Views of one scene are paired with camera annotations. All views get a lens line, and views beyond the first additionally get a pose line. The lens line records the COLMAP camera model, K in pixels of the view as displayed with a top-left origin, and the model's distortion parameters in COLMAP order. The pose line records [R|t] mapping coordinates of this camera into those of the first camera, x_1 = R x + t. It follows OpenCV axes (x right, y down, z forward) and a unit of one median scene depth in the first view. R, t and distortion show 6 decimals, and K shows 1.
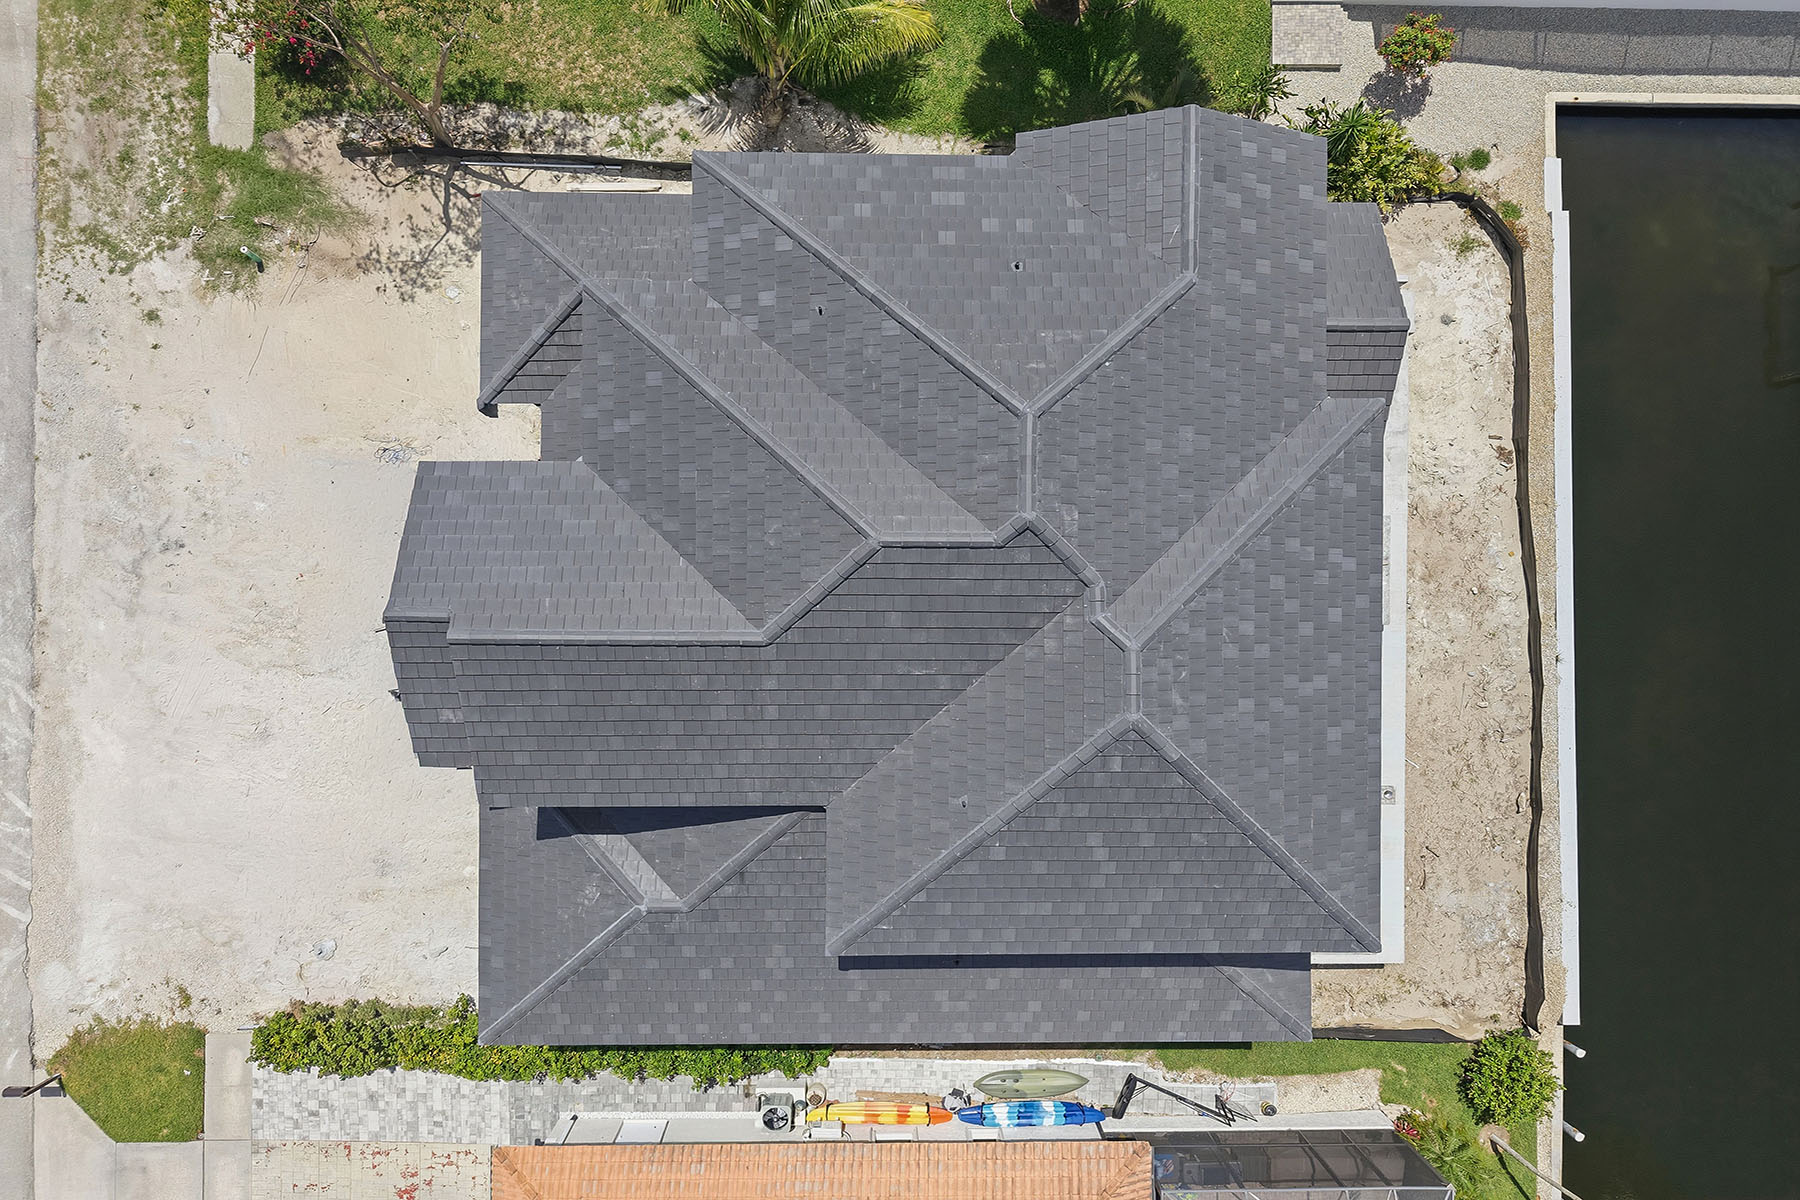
lens RADIAL K [[1192.6, 0, 918.0], [0, 1192.6, 609.2], [0, 0, 1]] dist [0.041092, -0.035850]
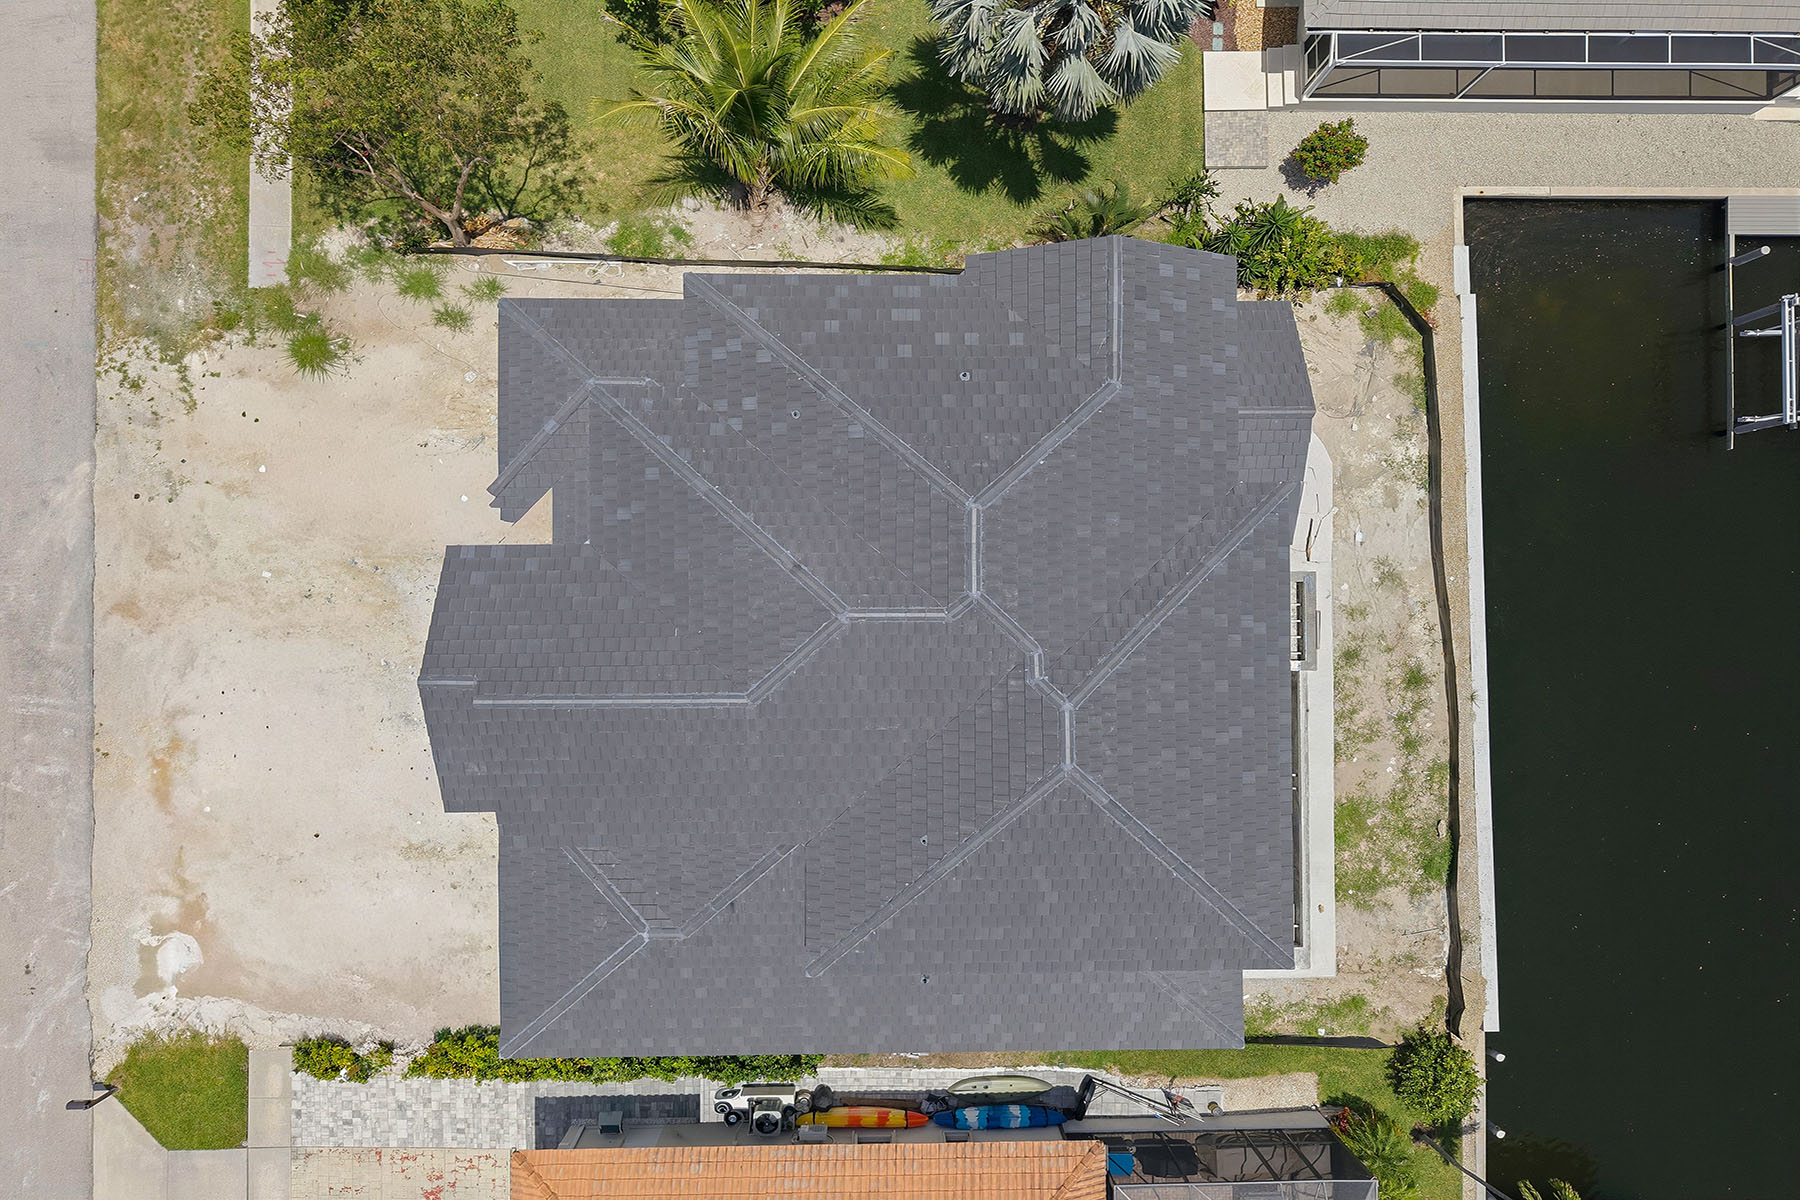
lens RADIAL K [[1192.6, 0, 915.9], [0, 1192.6, 602.5], [0, 0, 1]] dist [0.041092, -0.035850]
pose [[0.999940, -0.010073, -0.004256, 0.032173], [0.010020, 0.999874, -0.012315, -0.045711], [0.004379, 0.012271, 0.999915, -0.127385]]
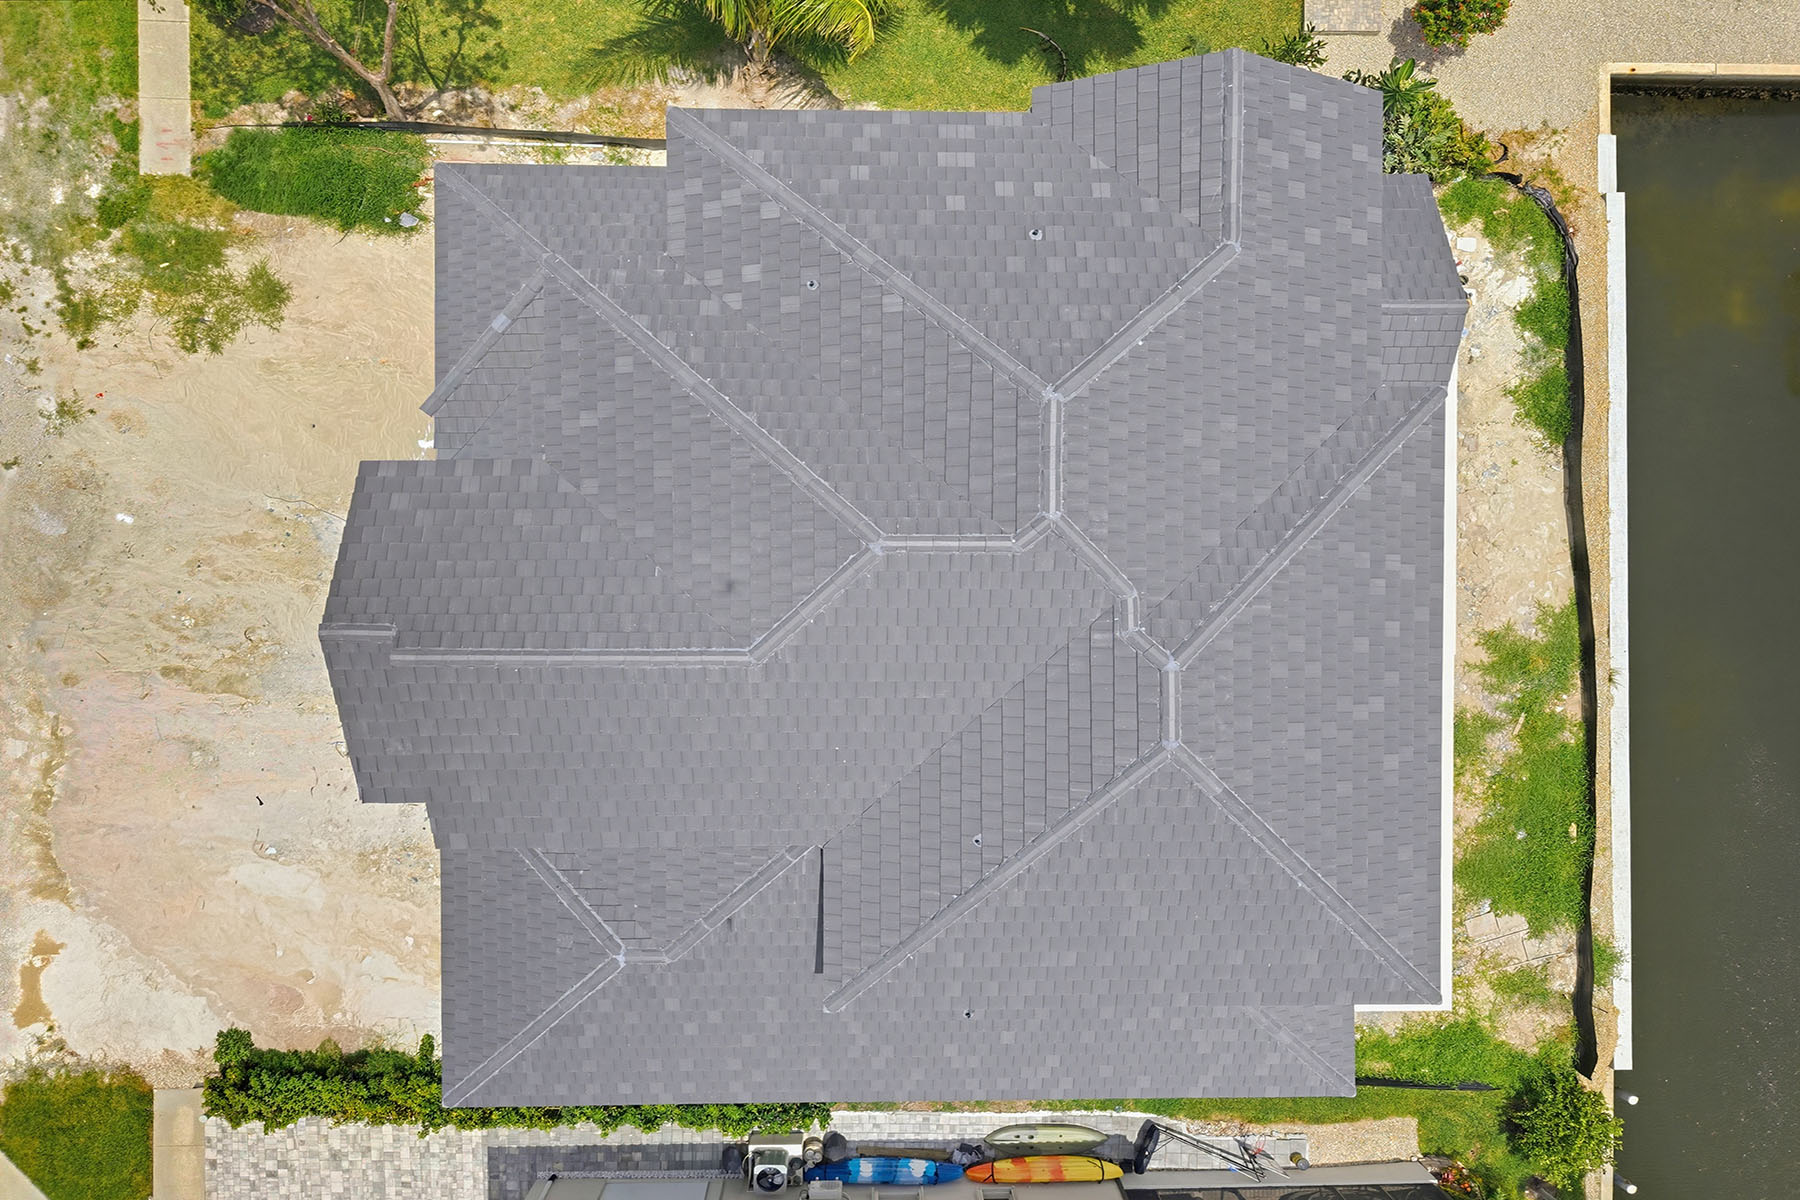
lens RADIAL K [[1192.6, 0, 924.3], [0, 1192.6, 654.7], [0, 0, 1]] dist [0.041092, -0.035850]
pose [[0.999953, -0.004742, 0.008428, -0.006989], [0.004583, 0.999814, 0.018743, 0.004699], [-0.008516, -0.018704, 0.999789, 0.096345]]
